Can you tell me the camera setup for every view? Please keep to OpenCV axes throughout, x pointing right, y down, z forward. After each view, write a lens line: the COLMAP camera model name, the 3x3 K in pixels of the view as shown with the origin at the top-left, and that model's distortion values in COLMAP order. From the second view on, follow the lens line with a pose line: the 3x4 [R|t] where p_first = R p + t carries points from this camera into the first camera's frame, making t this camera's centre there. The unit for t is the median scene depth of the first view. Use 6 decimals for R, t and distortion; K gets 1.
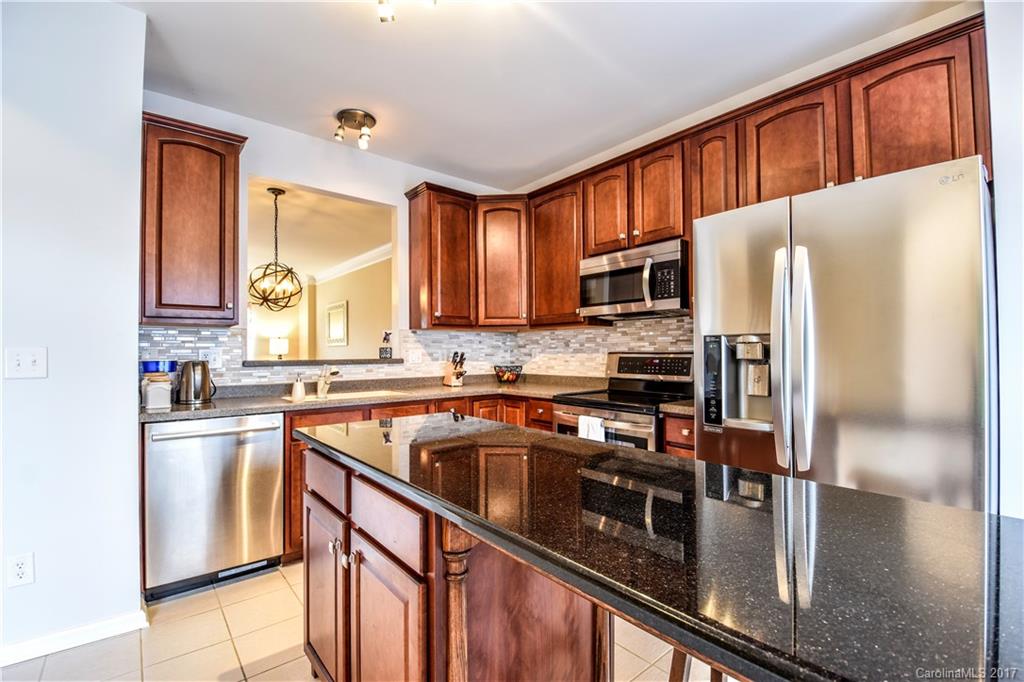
lens RADIAL K [[454.5, 0, 514.3], [0, 454.5, 344.9], [0, 0, 1]] dist [0.020692, -0.029303]
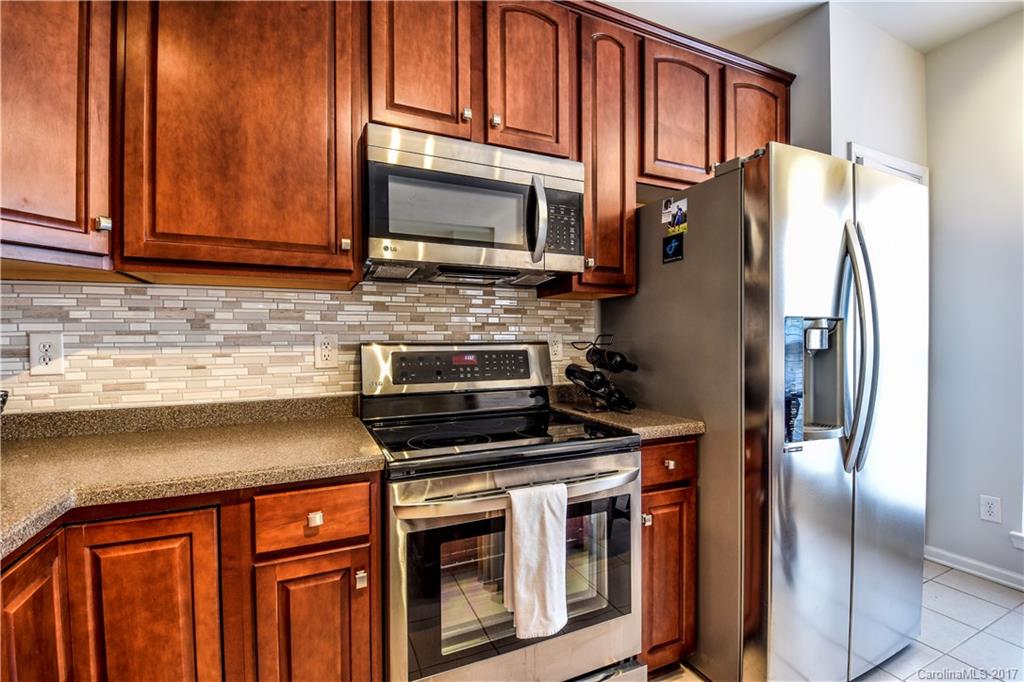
lens RADIAL K [[454.5, 0, 514.3], [0, 454.5, 344.9], [0, 0, 1]] dist [0.020692, -0.029303]
pose [[0.262983, -0.005763, 0.964783, -0.218410], [-0.008835, 0.999926, 0.008381, 0.012715], [-0.964760, -0.010728, 0.262913, 0.733395]]
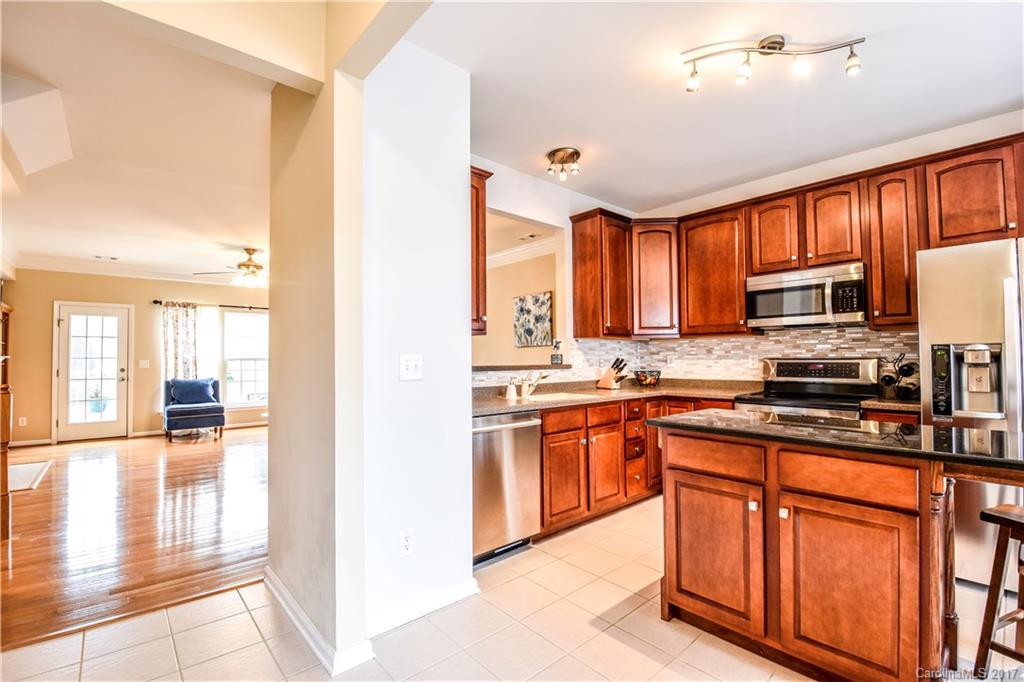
lens RADIAL K [[456.9, 0, 502.3], [0, 456.9, 343.8], [0, 0, 1]] dist [-0.000579, -0.014165]
pose [[0.999819, -0.000419, 0.019002, -0.475835], [0.000749, 0.999849, -0.017347, -0.001052], [-0.018992, 0.017359, 0.999669, -0.126899]]
